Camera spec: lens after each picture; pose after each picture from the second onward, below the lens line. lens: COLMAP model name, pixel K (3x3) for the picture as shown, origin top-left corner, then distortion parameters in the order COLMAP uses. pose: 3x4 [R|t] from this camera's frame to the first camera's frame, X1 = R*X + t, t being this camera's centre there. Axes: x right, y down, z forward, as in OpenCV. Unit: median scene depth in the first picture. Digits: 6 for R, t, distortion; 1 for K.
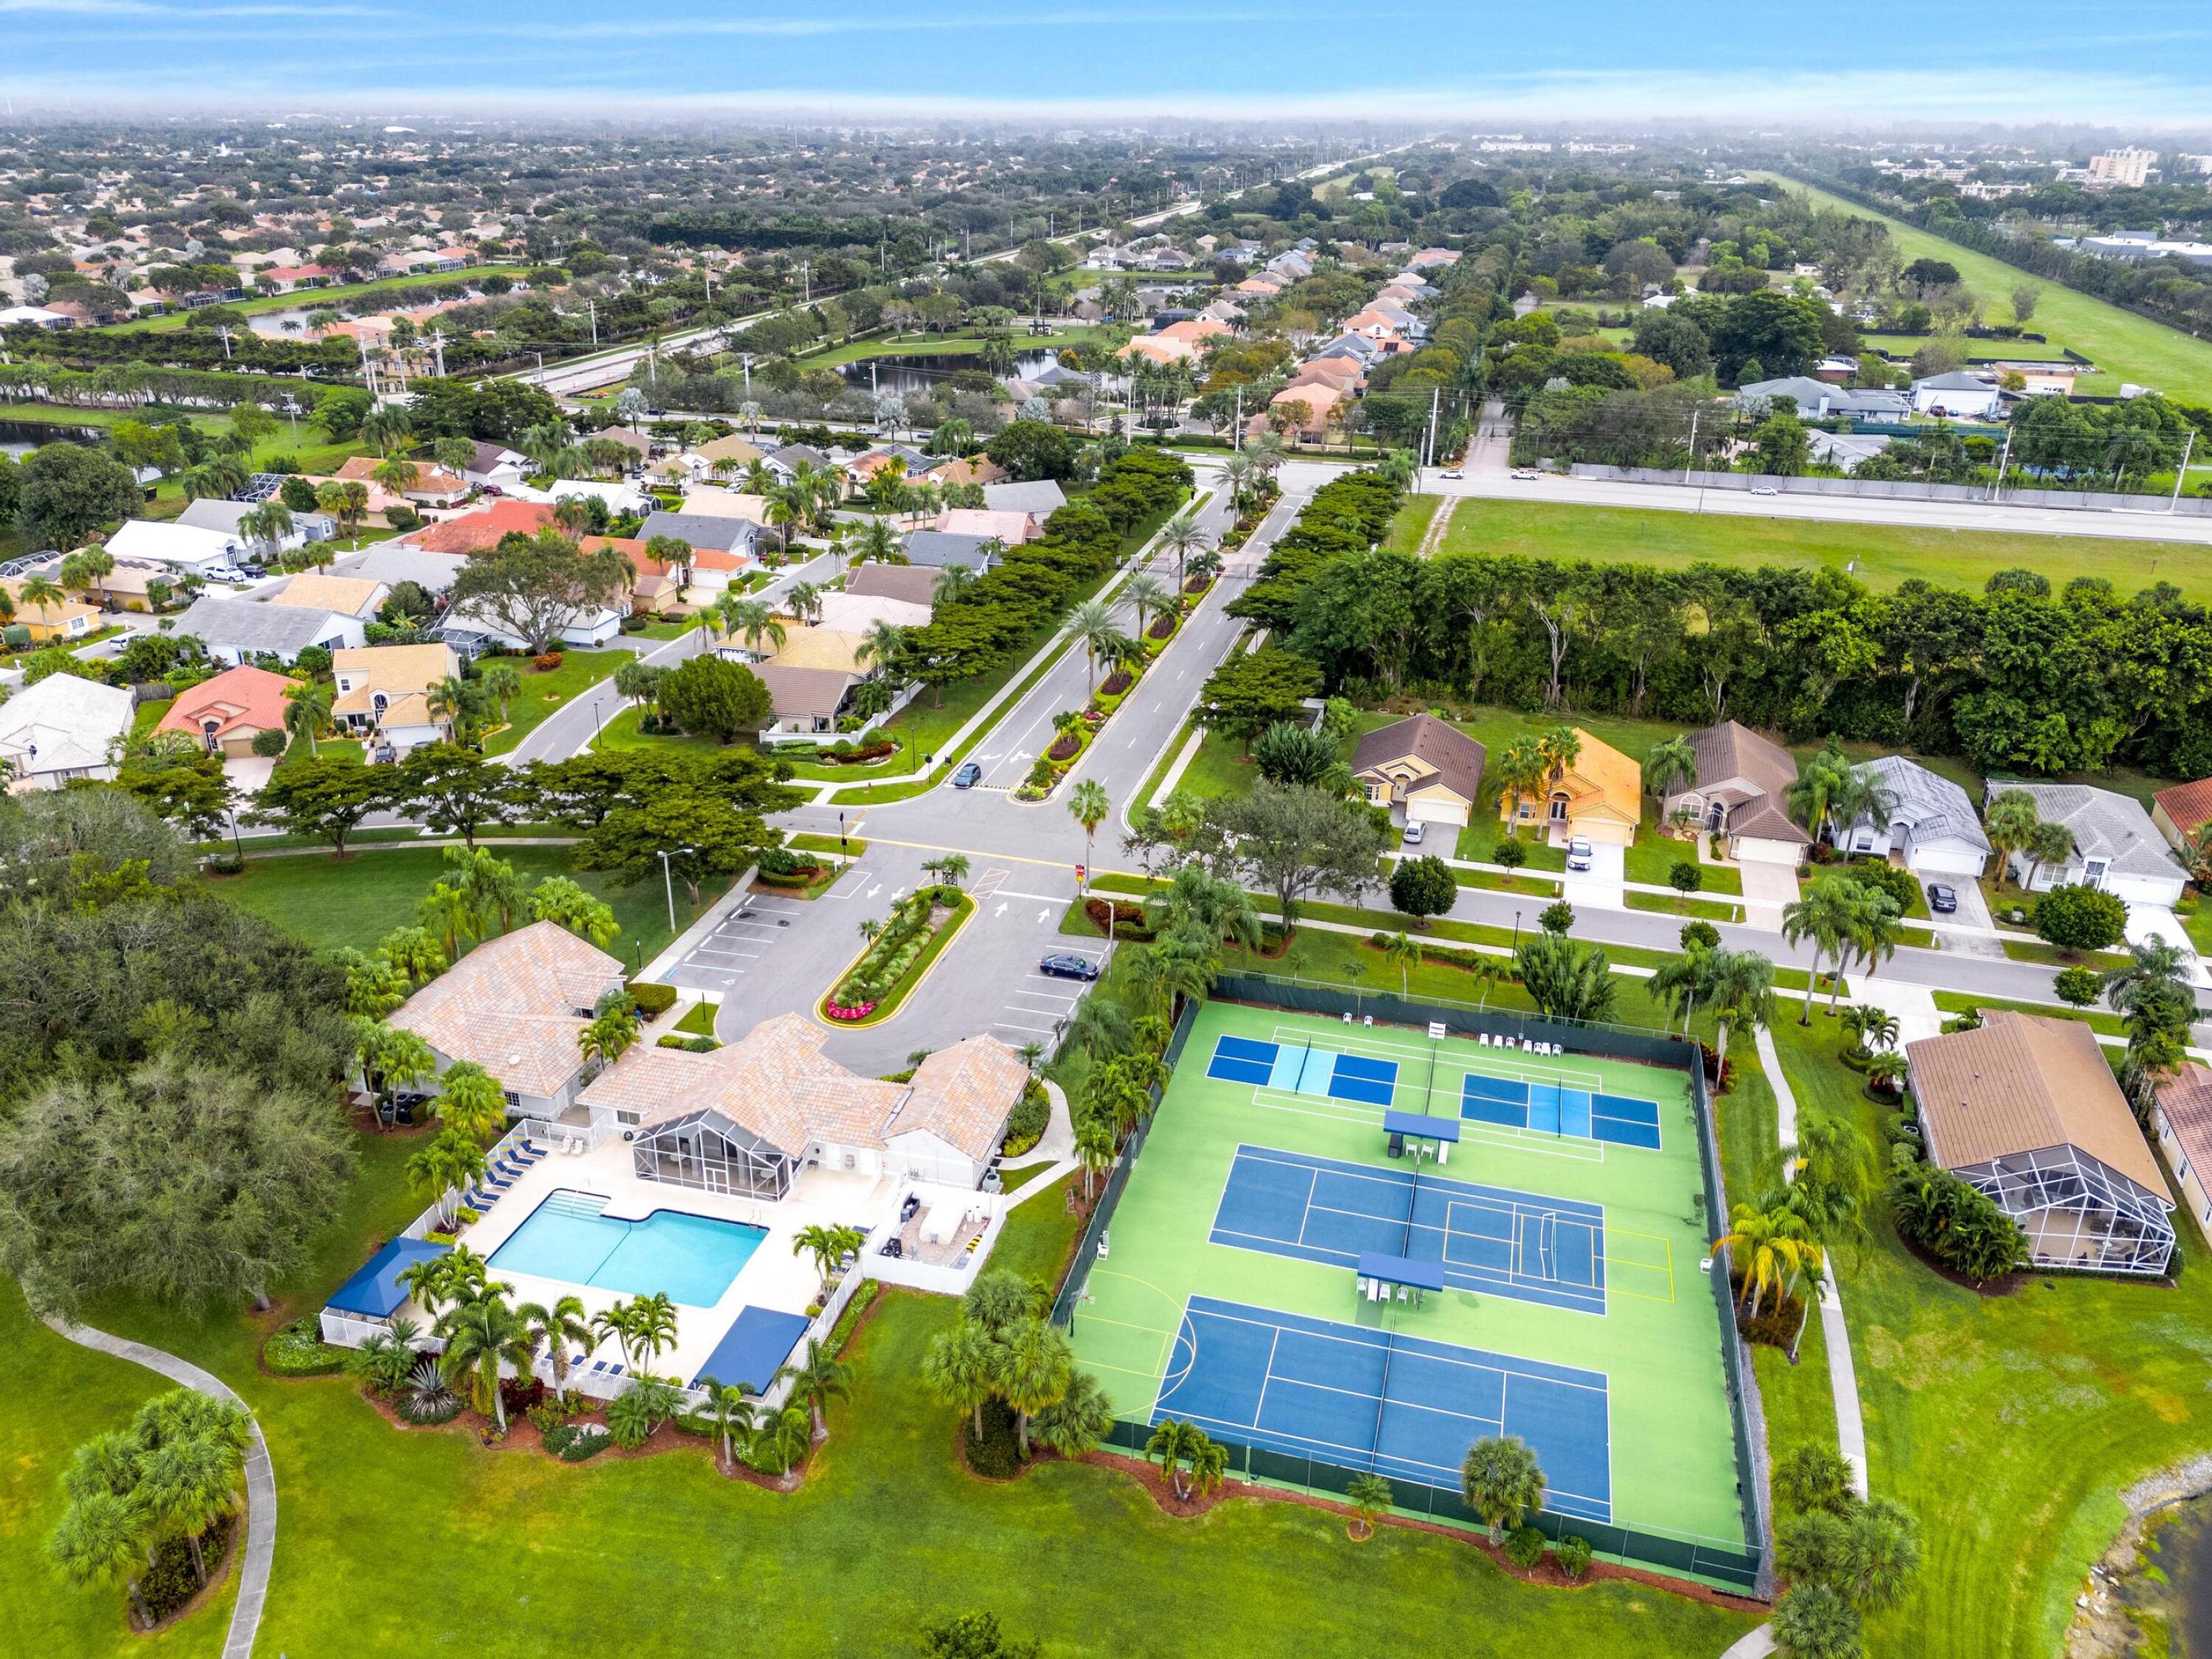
lens RADIAL K [[1614.0, 0, 1106.0], [0, 1614.0, 829.5], [0, 0, 1]] dist [0.060941, -0.057748]
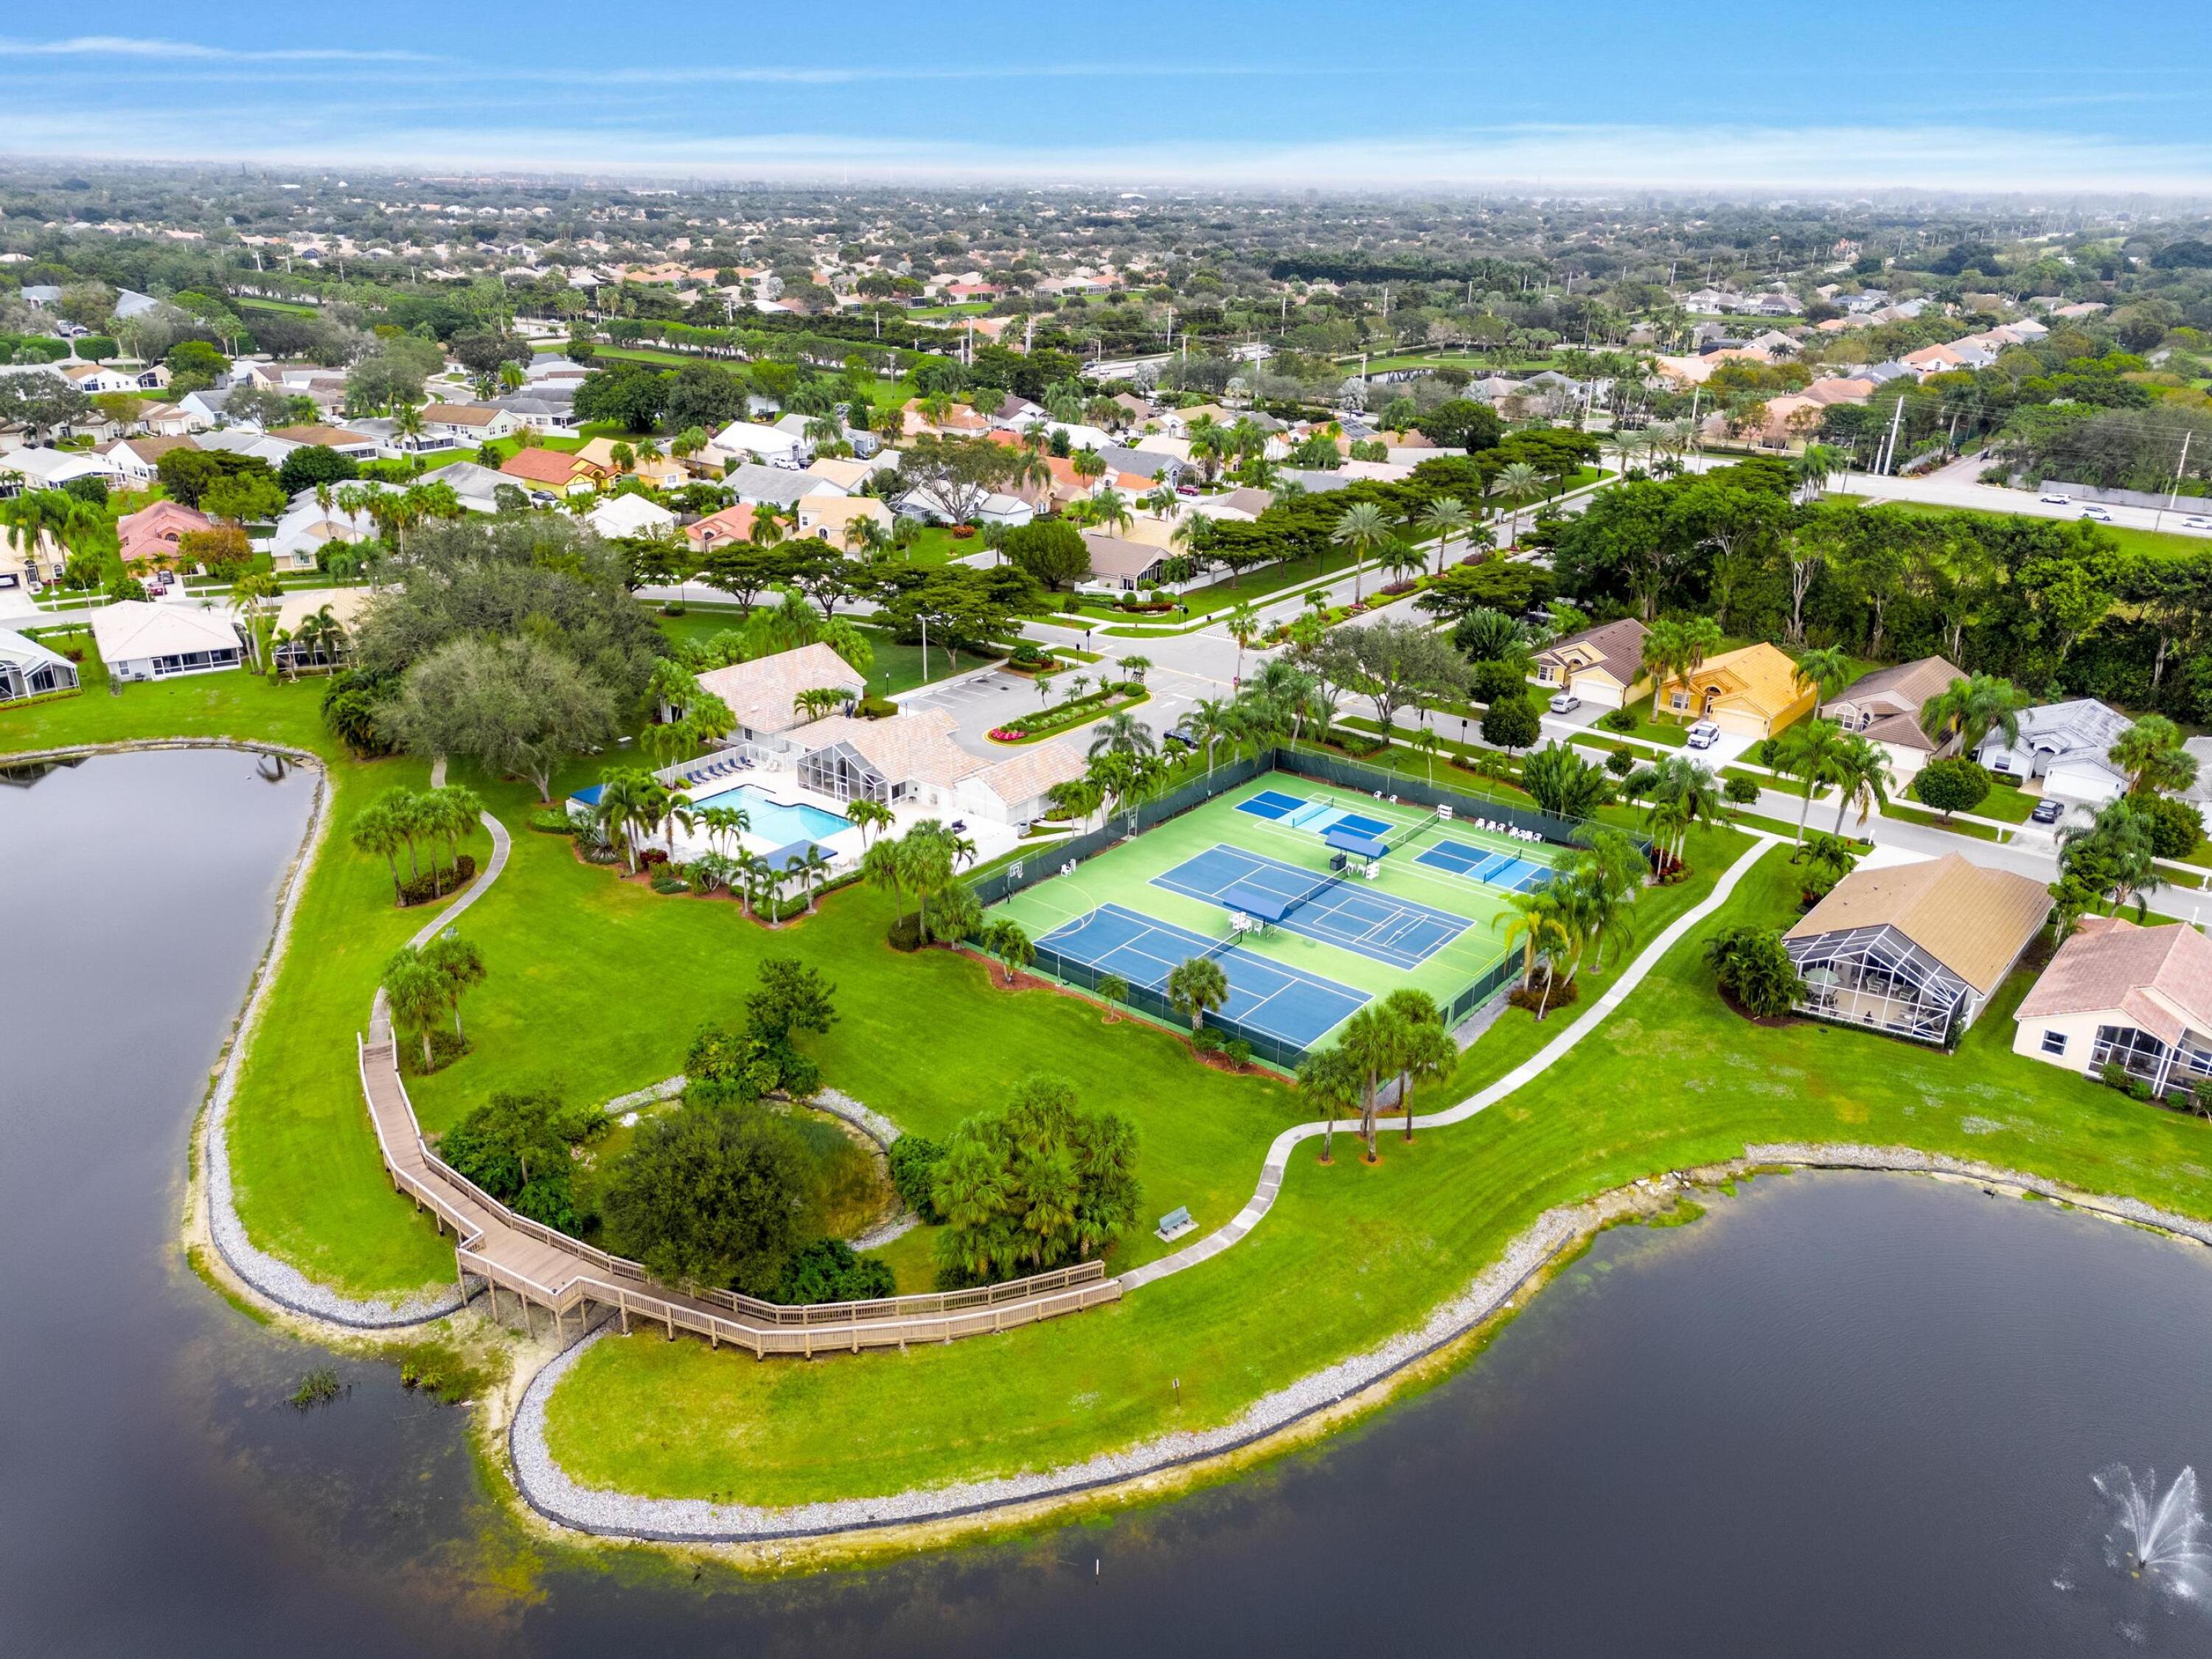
lens RADIAL K [[1614.0, 0, 1106.0], [0, 1614.0, 829.5], [0, 0, 1]] dist [0.060941, -0.057748]
pose [[0.917733, 0.155512, -0.365490, 0.337721], [-0.170369, 0.985343, -0.008536, 0.155590], [0.358805, 0.070102, 0.930776, -0.144360]]
